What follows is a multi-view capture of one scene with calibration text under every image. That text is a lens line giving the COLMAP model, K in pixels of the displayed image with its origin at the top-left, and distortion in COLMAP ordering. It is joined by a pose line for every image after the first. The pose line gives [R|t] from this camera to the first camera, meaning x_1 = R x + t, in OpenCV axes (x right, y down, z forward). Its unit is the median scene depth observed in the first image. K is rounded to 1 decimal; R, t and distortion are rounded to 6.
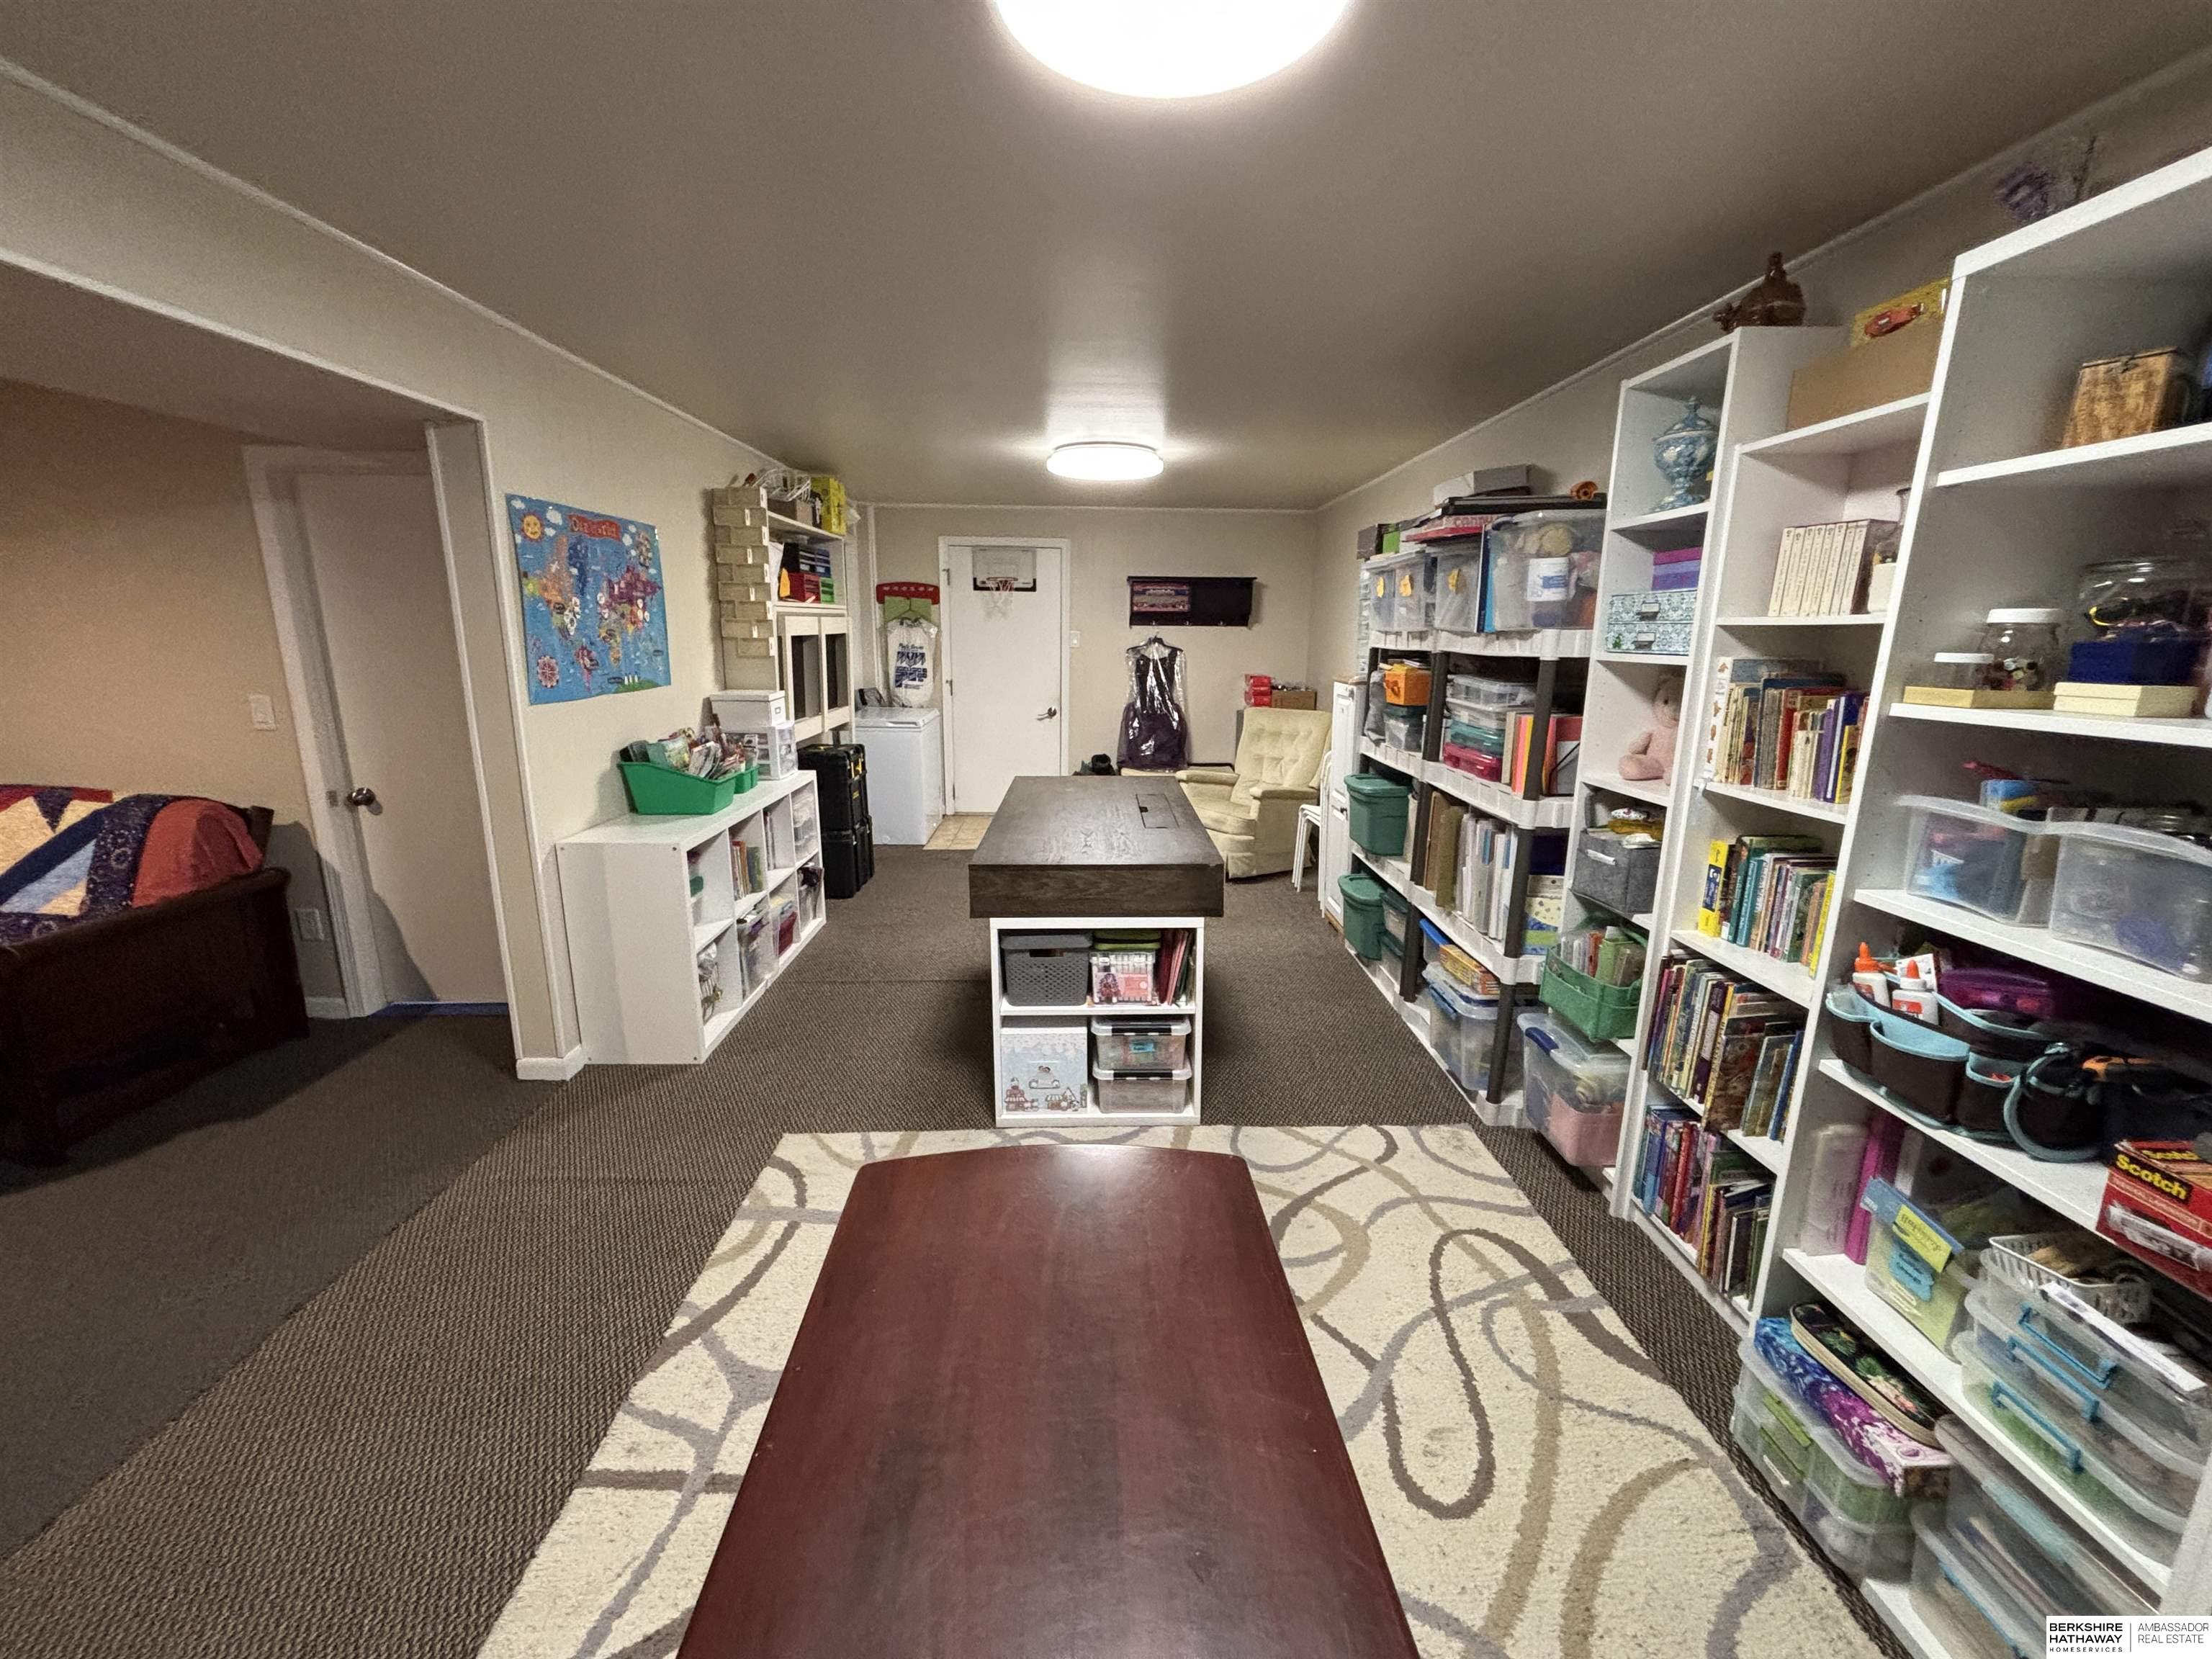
lens RADIAL K [[888.7, 0, 1099.3], [0, 888.7, 830.3], [0, 0, 1]] dist [0.011381, -0.004569]
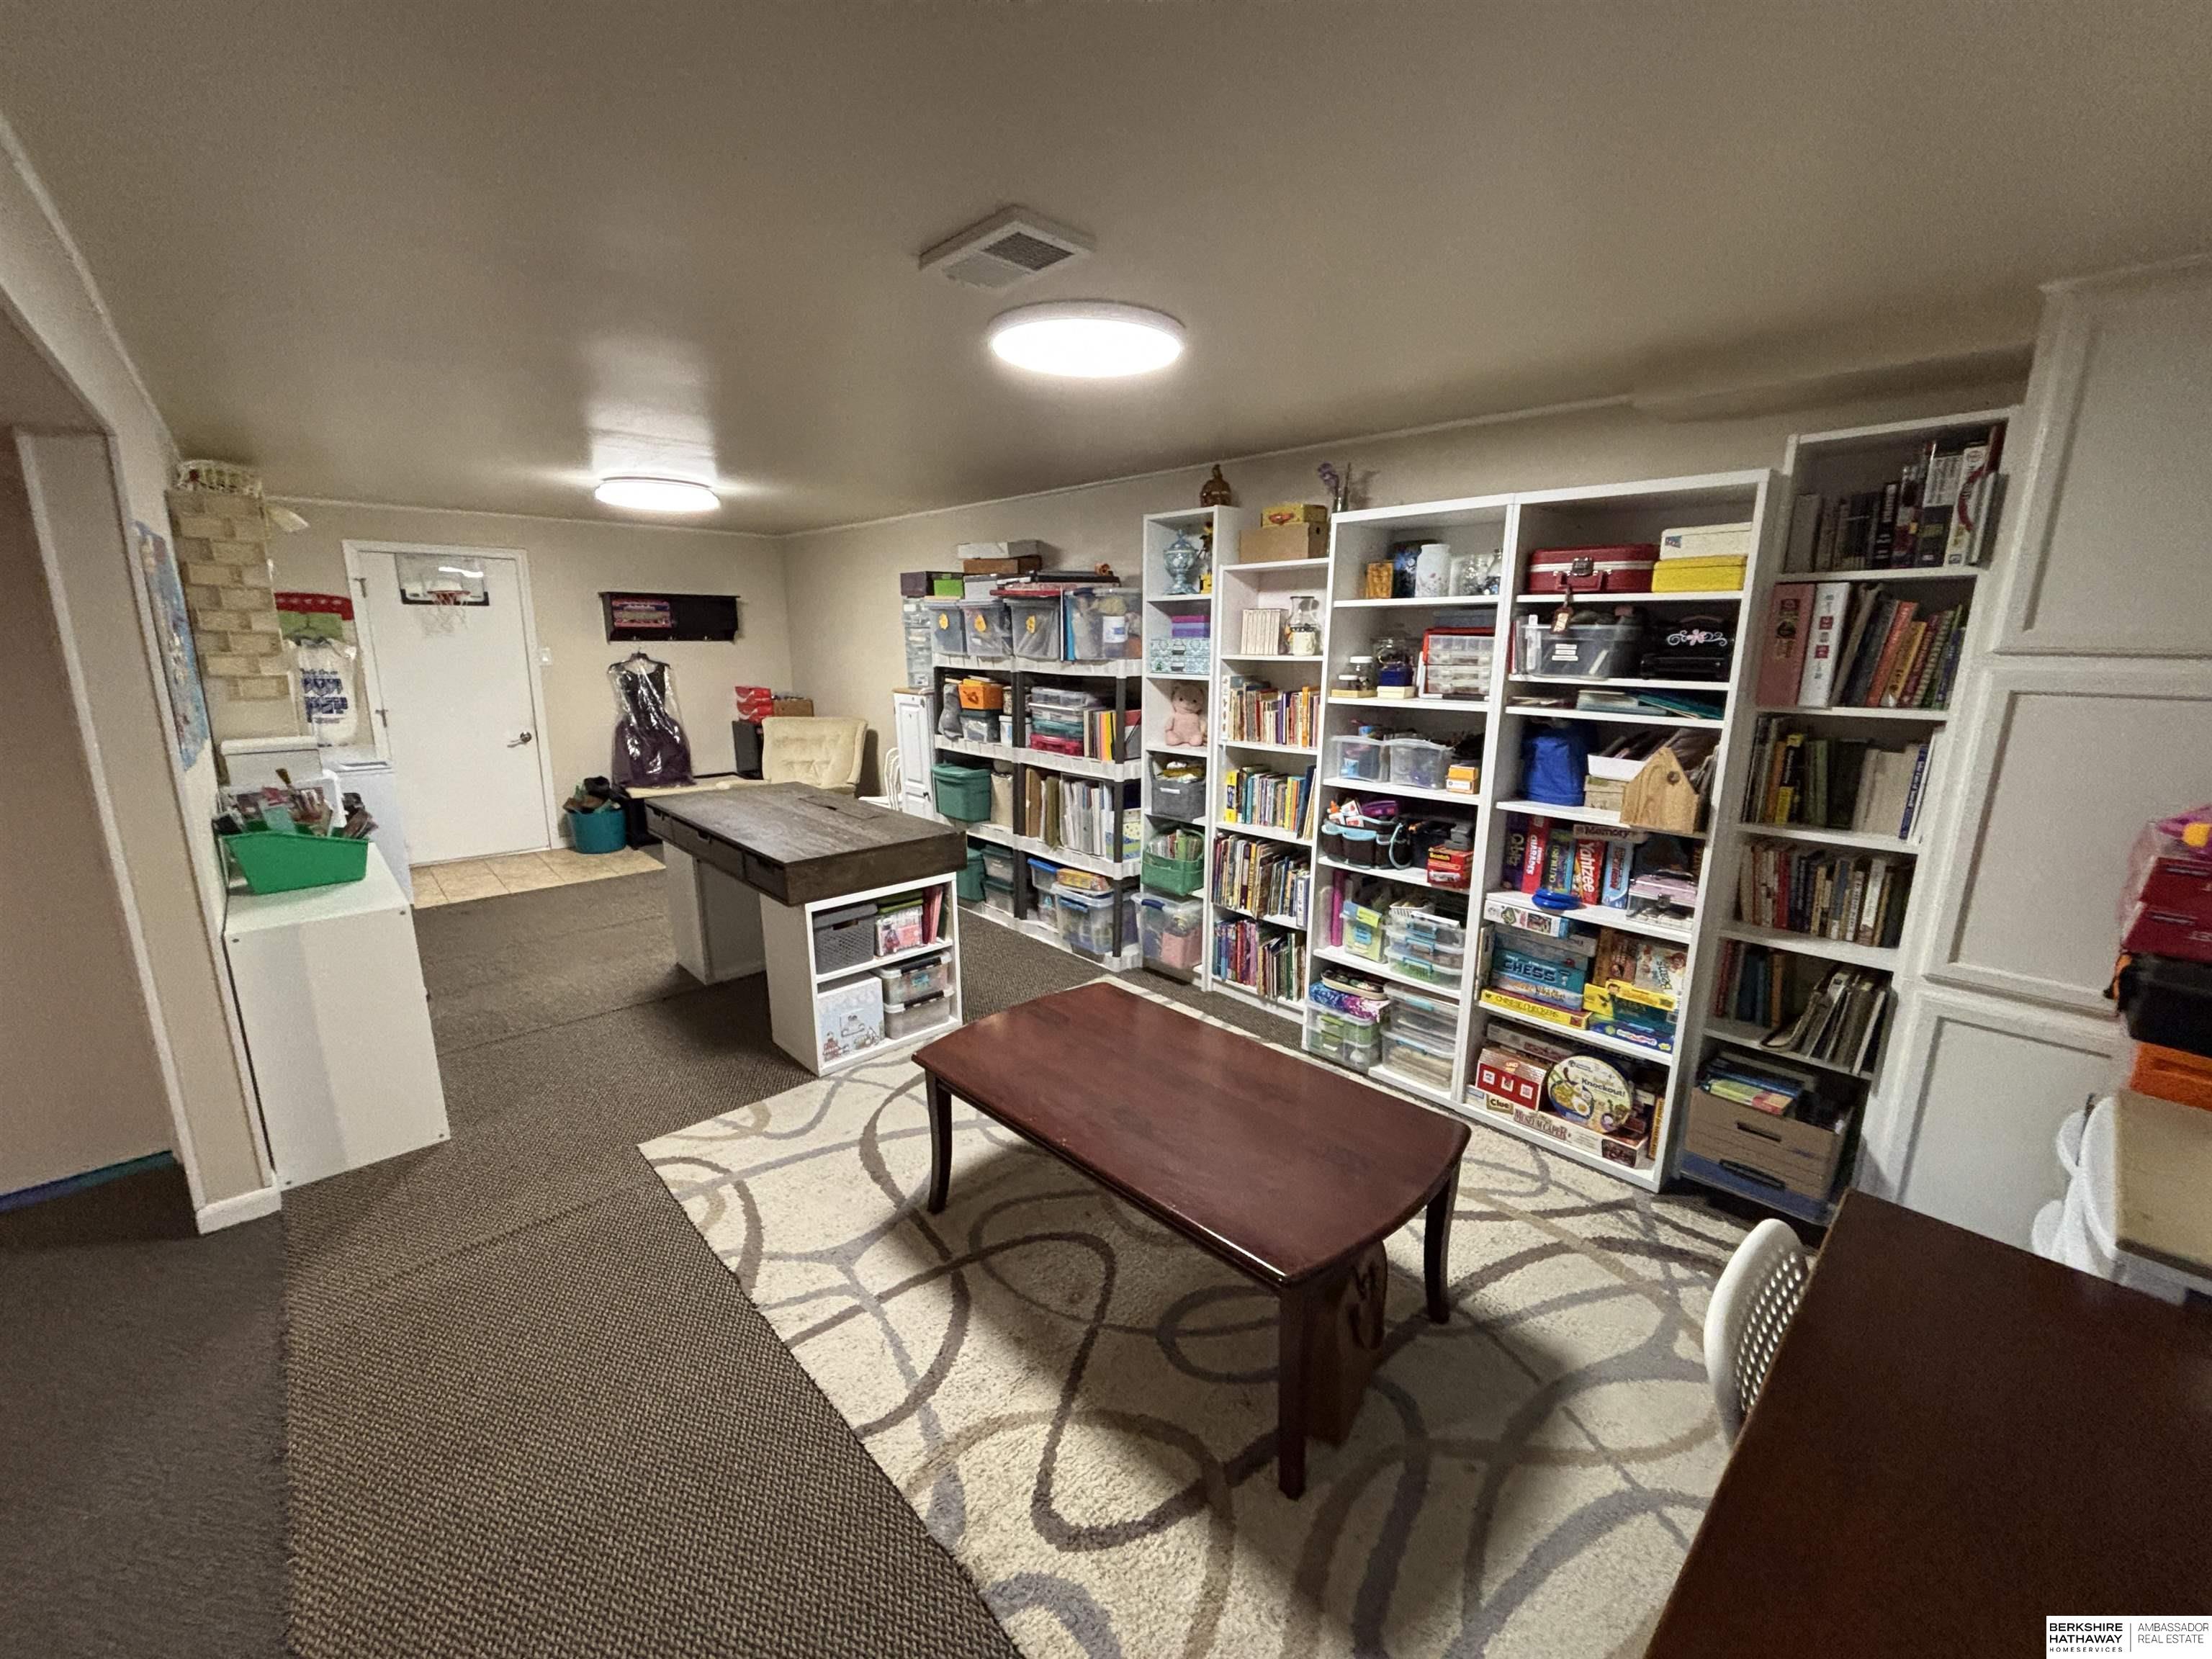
lens RADIAL K [[888.7, 0, 1098.6], [0, 888.7, 831.9], [0, 0, 1]] dist [0.011381, -0.004569]
pose [[0.748831, -0.150939, 0.645344, -0.585769], [0.148506, 0.987176, 0.058569, -0.010841], [-0.645908, 0.051979, 0.761643, -0.191626]]
